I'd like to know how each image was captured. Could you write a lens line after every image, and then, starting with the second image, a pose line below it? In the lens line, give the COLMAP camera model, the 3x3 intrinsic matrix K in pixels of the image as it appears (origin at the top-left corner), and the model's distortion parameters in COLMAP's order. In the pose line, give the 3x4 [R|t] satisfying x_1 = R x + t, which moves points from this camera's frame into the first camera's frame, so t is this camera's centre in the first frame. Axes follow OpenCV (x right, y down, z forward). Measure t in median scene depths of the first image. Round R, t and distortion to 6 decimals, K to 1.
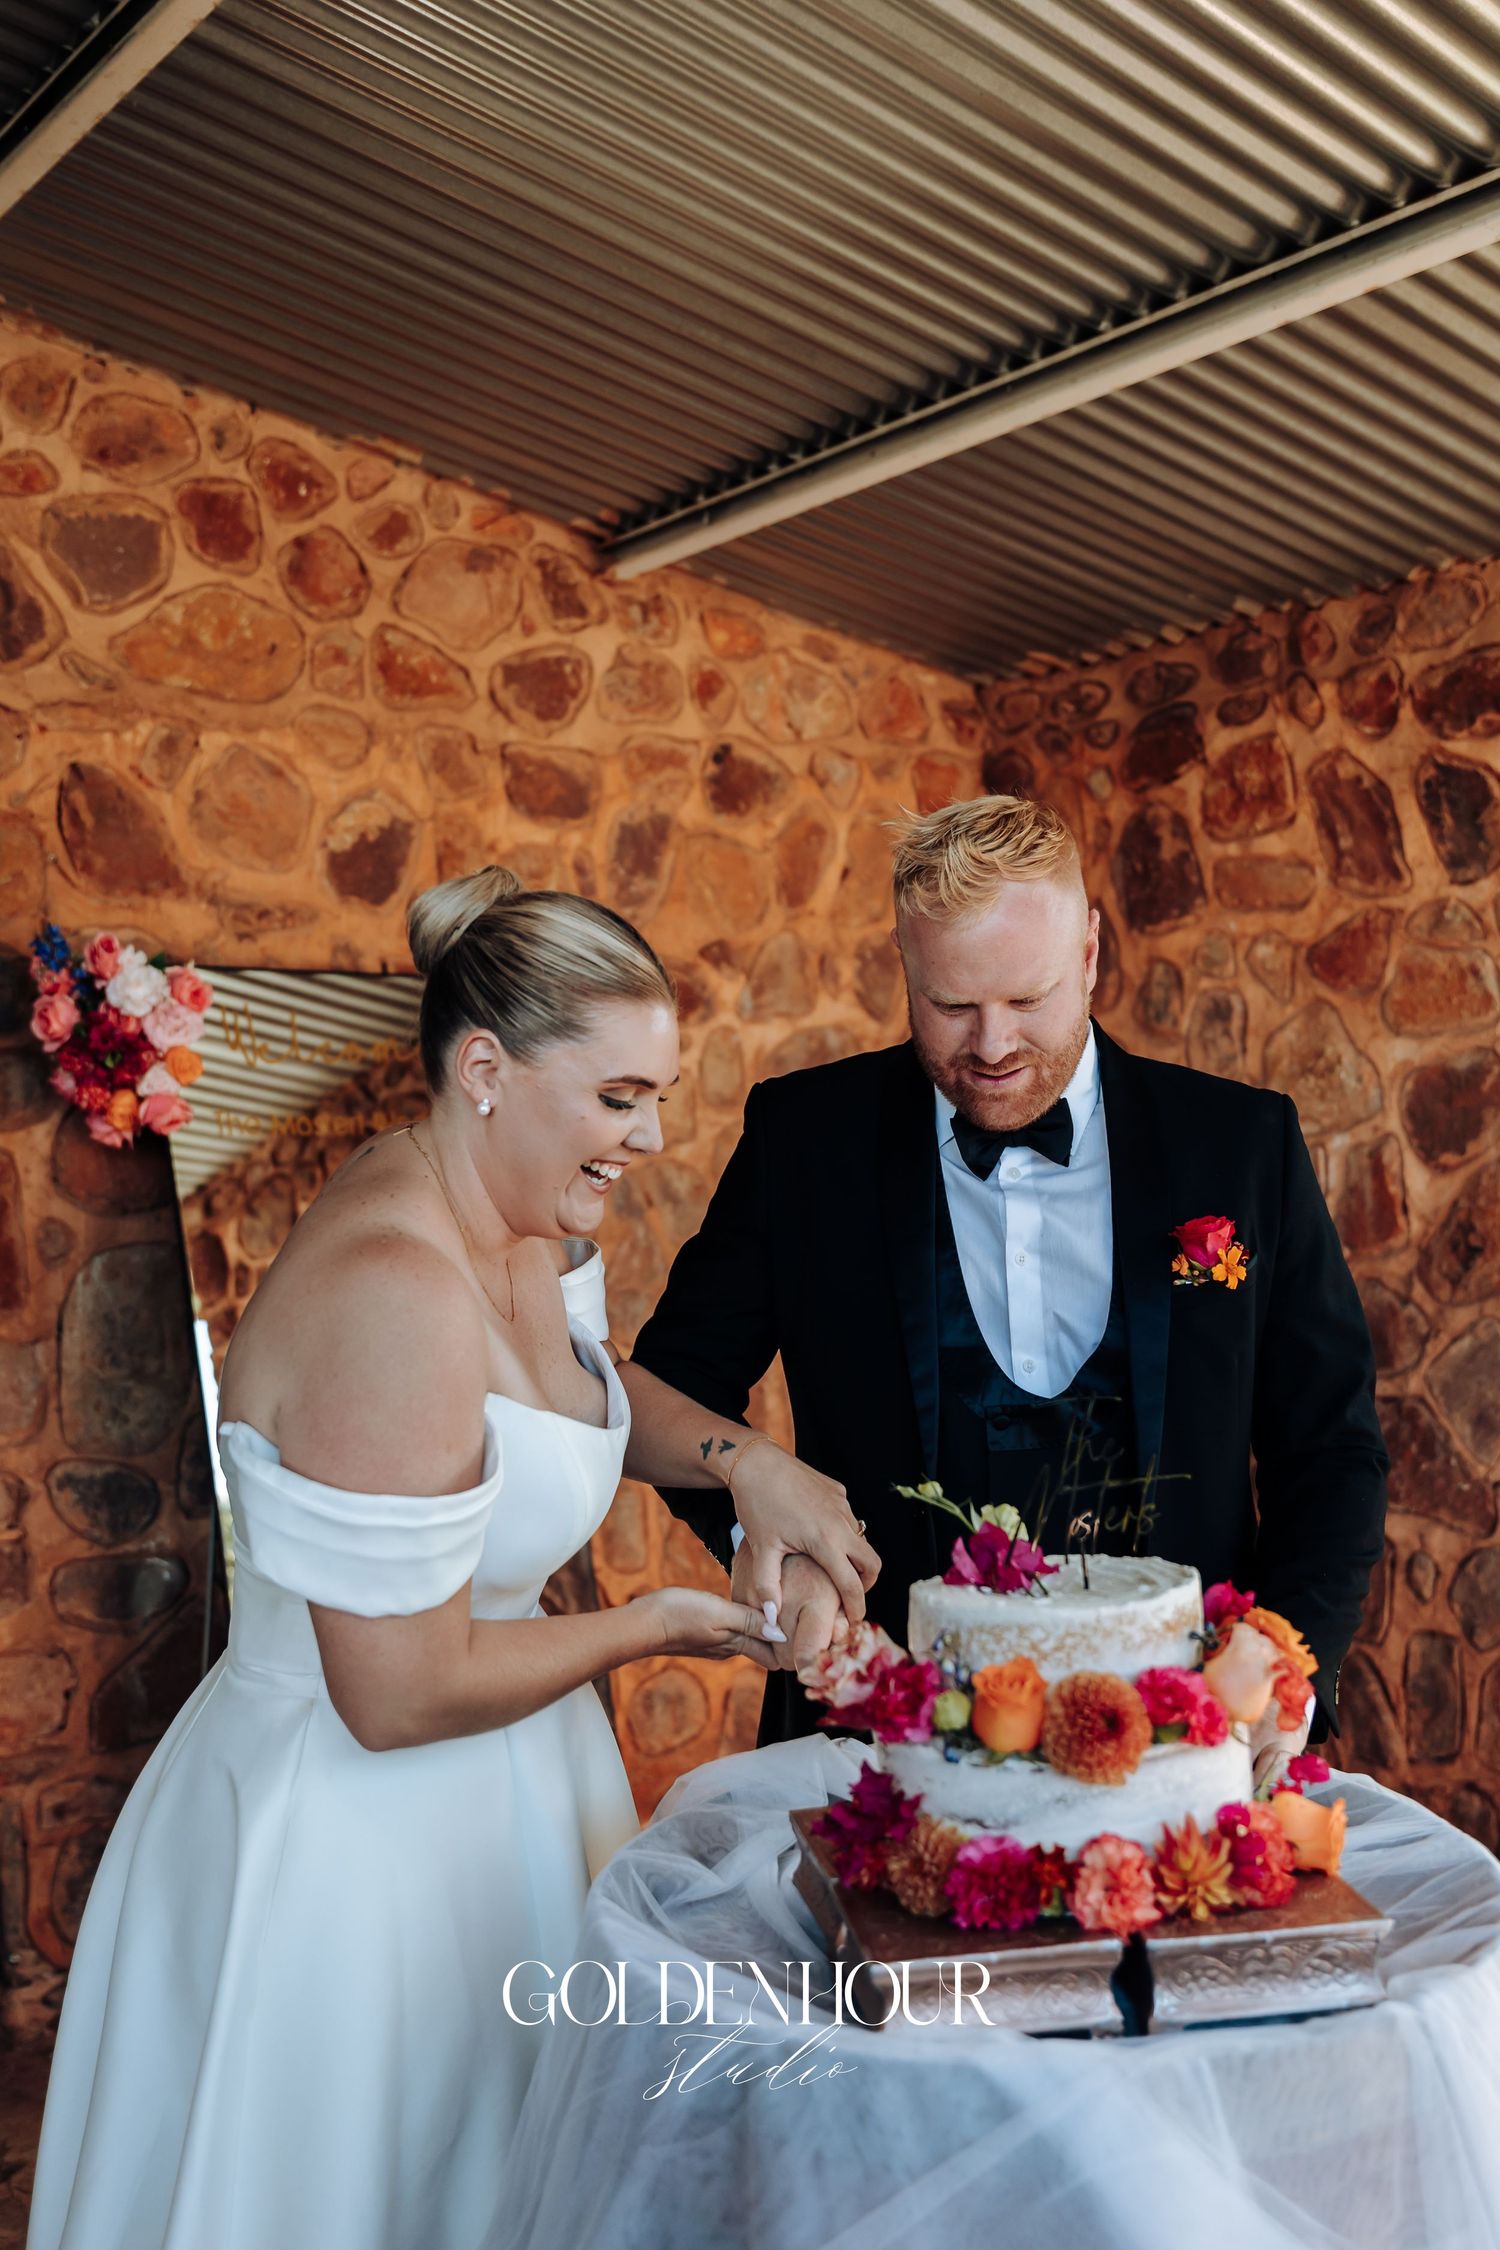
lens RADIAL K [[2466.3, 0, 750.0], [0, 2466.3, 1125.0], [0, 0, 1]] dist [-0.021150, -0.026250]
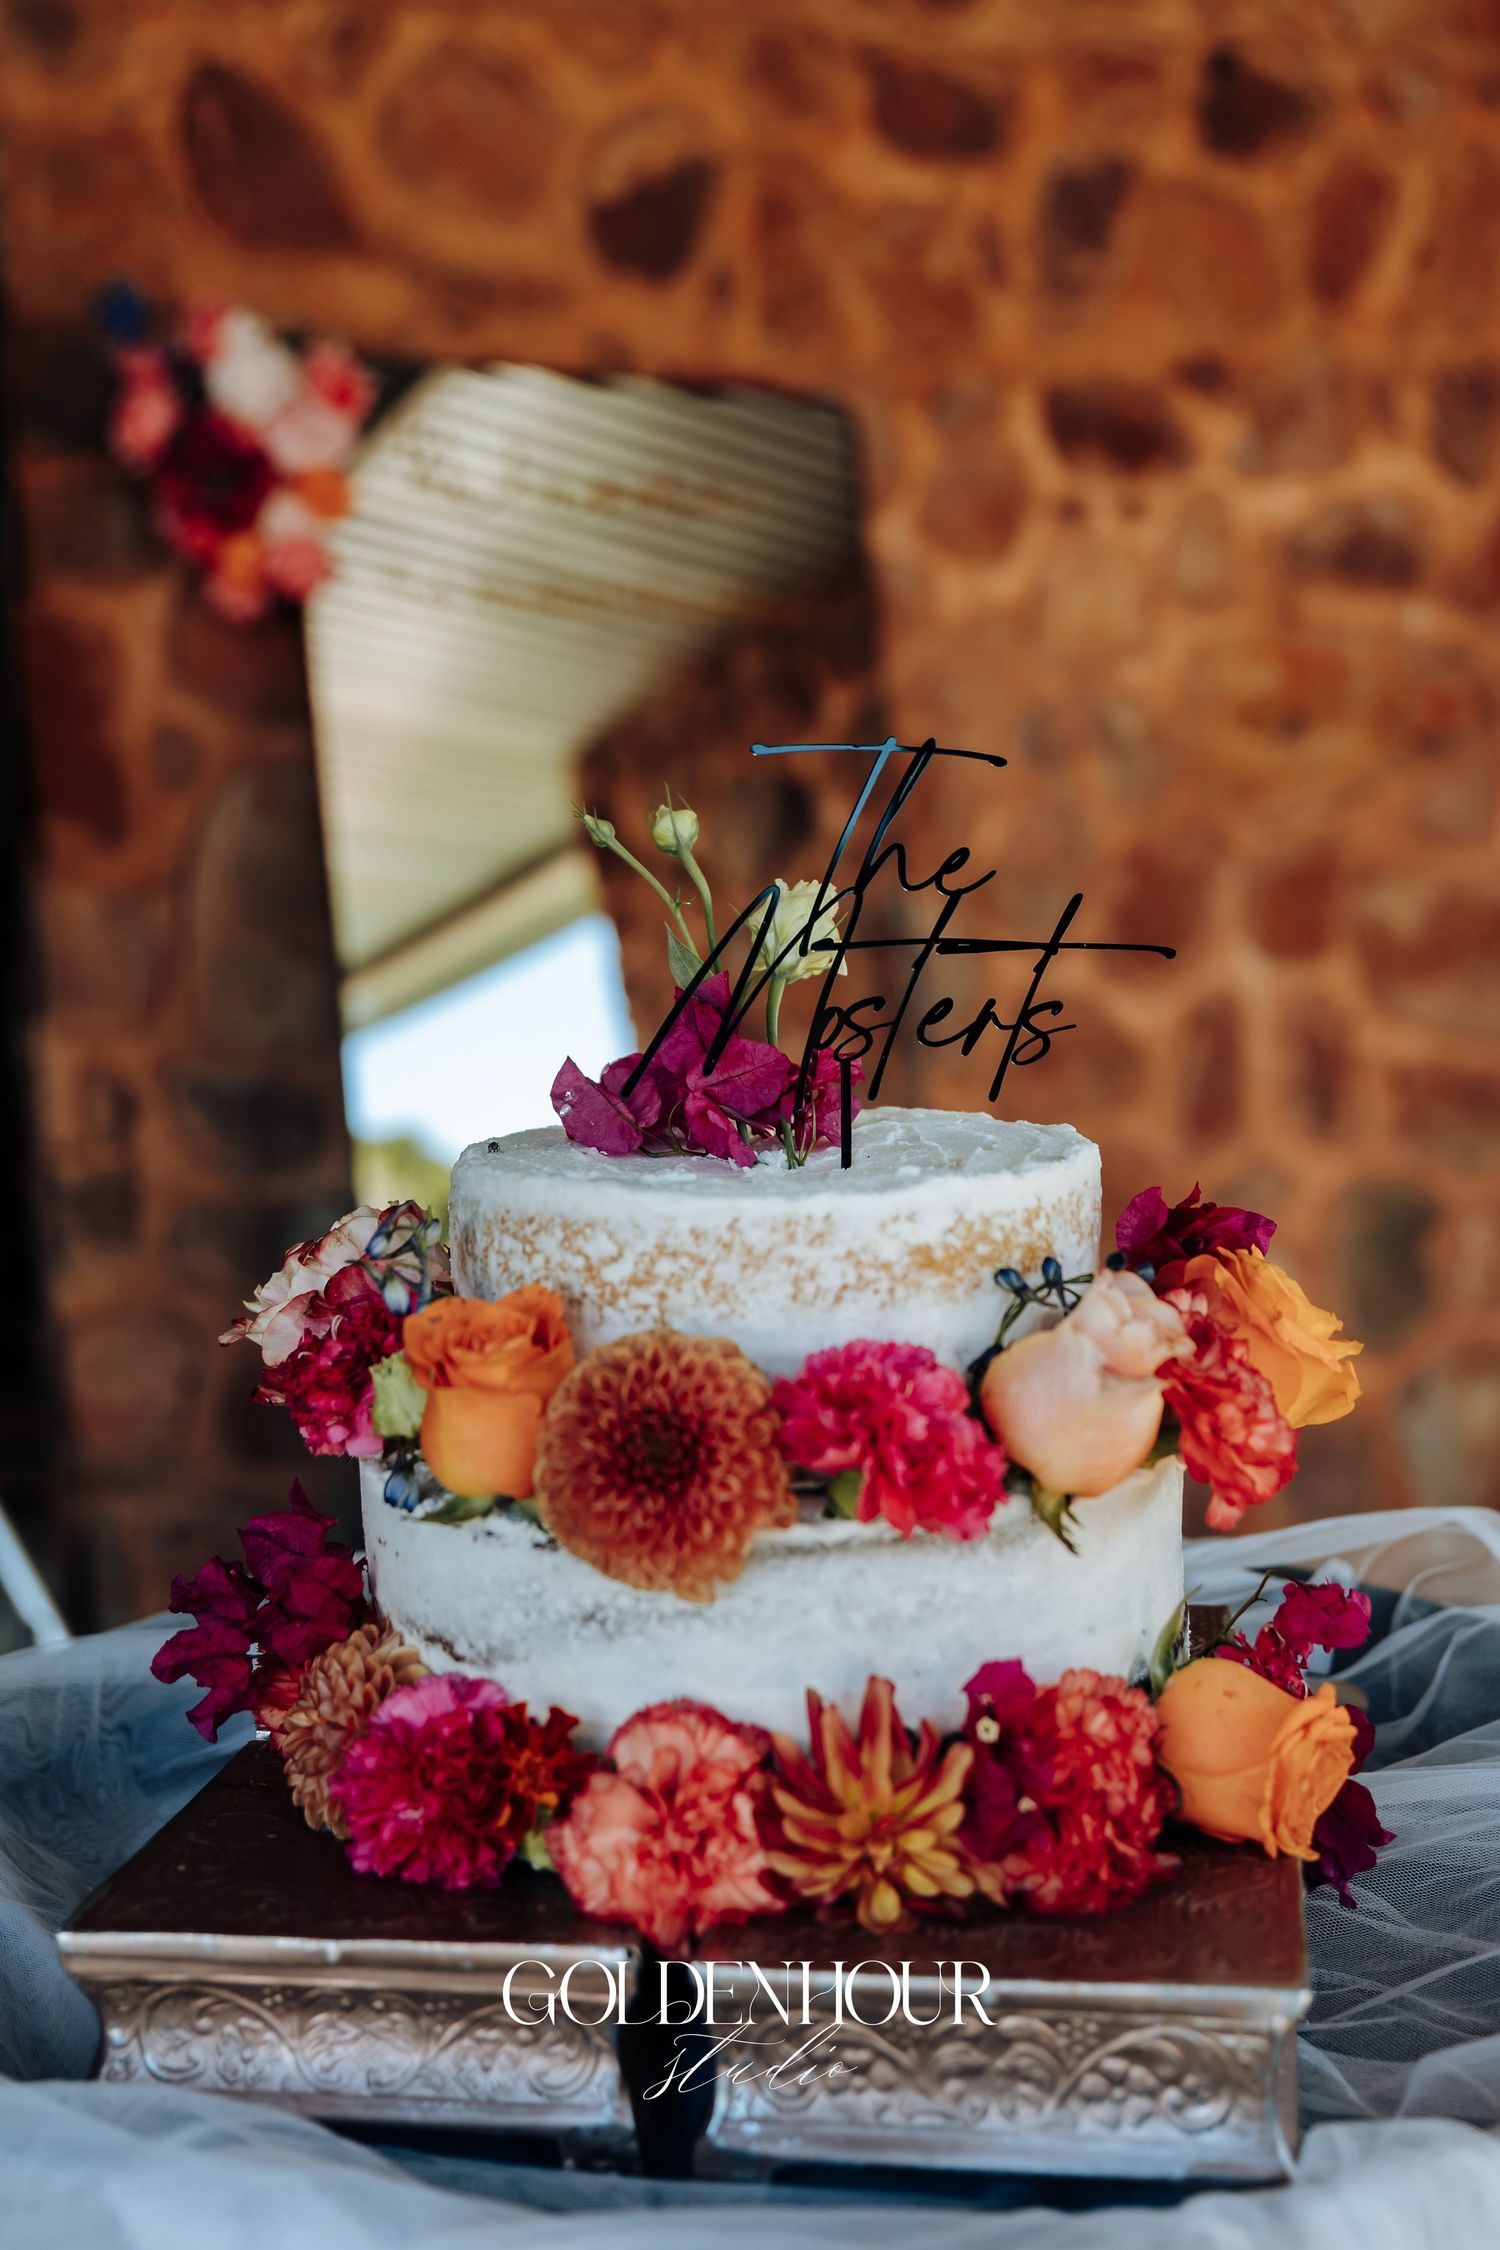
lens RADIAL K [[2951.6, 0, 750.9], [0, 2951.6, 1069.1], [0, 0, 1]] dist [0.359298, -1.348103]
pose [[0.960456, 0.050901, -0.273740, 0.290578], [-0.025397, 0.995065, 0.095919, 0.121001], [0.277272, -0.085173, 0.957009, 0.488491]]
